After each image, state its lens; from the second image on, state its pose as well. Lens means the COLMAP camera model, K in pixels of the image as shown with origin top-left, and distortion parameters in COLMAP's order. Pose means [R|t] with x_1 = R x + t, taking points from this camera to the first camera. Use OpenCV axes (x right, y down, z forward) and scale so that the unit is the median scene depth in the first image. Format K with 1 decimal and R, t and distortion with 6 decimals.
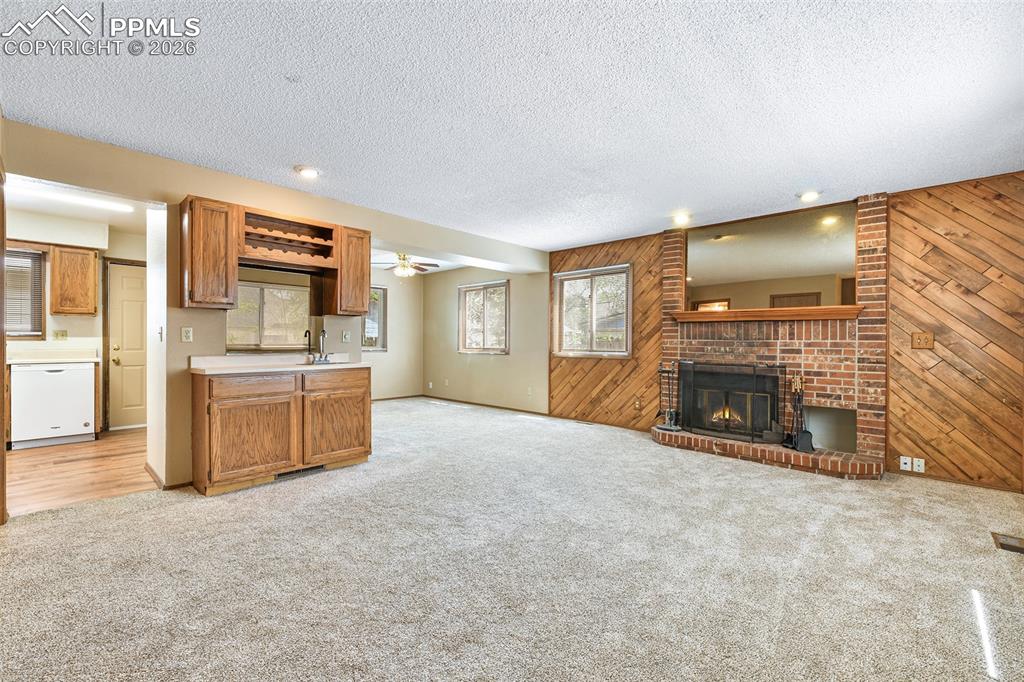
lens RADIAL K [[435.8, 0, 518.8], [0, 435.8, 341.5], [0, 0, 1]] dist [-0.000433, 0.001345]
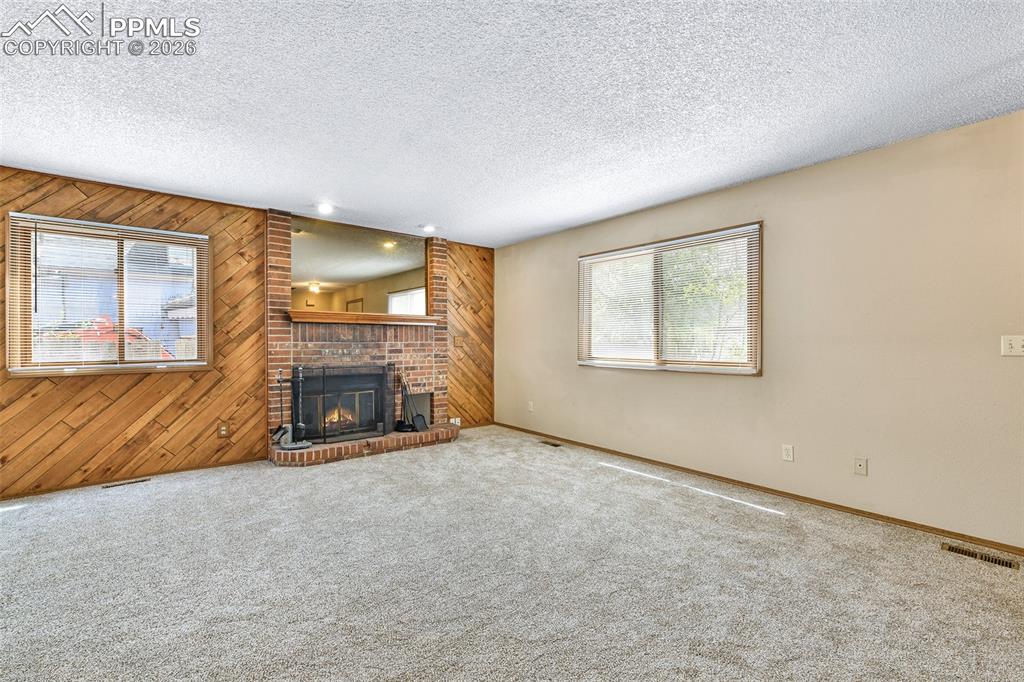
lens RADIAL K [[435.8, 0, 496.2], [0, 435.8, 343.5], [0, 0, 1]] dist [-0.000433, 0.001345]
pose [[0.133475, -0.017341, 0.990900, -0.526588], [0.002919, 0.999849, 0.017105, -0.018357], [-0.991048, 0.000609, 0.133506, 0.591051]]
